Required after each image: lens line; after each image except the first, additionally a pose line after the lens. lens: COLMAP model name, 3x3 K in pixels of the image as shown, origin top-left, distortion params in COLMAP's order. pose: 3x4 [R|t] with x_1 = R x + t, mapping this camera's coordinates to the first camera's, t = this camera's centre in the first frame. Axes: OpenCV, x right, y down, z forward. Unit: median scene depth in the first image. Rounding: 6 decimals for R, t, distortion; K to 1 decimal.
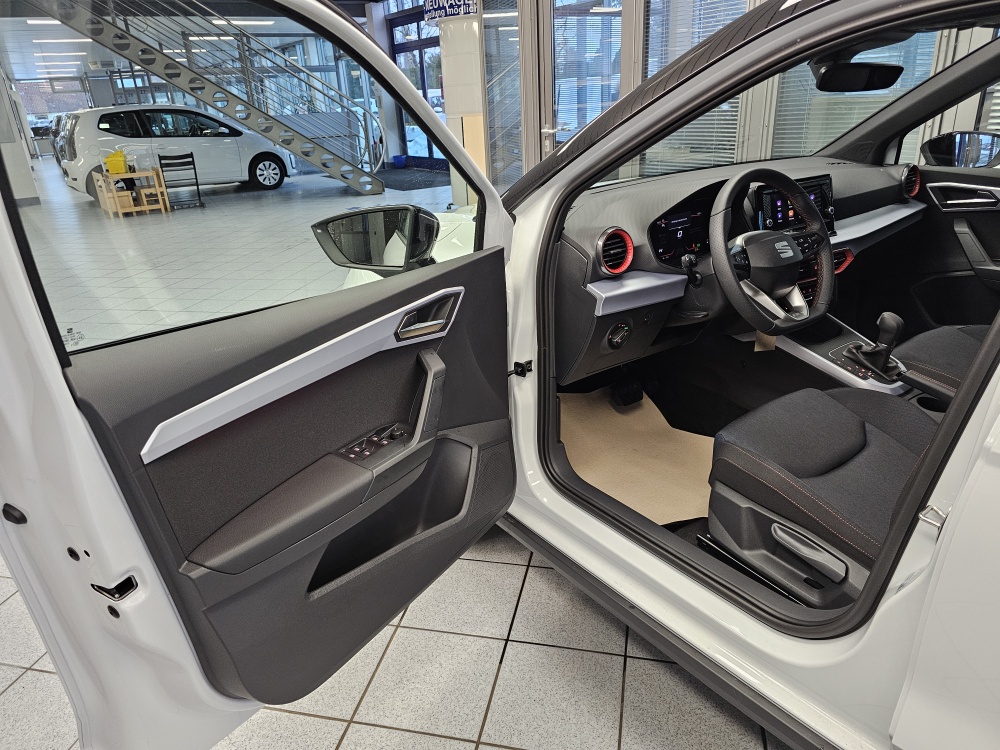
lens RADIAL K [[681.8, 0, 497.5], [0, 681.8, 376.0], [0, 0, 1]] dist [0.031964, -0.013305]
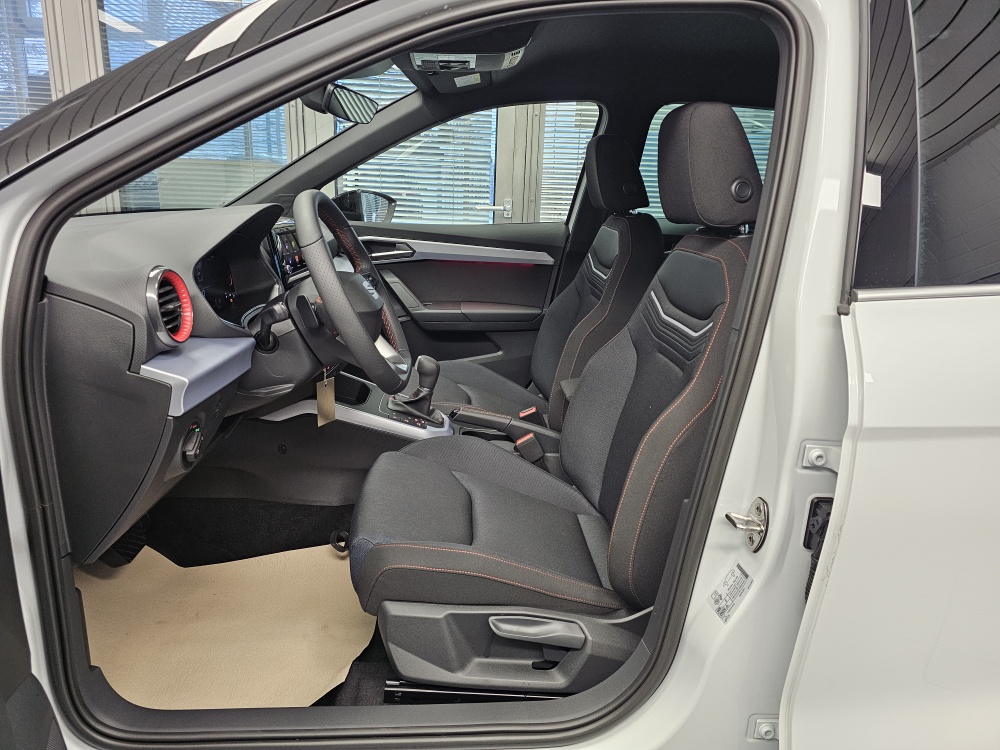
lens RADIAL K [[681.8, 0, 503.1], [0, 681.8, 378.1], [0, 0, 1]] dist [0.031964, -0.013305]
pose [[0.554998, -0.167338, 0.814846, -0.142735], [0.271902, 0.962245, 0.012414, -0.043454], [-0.786159, 0.214669, 0.579544, 0.376867]]
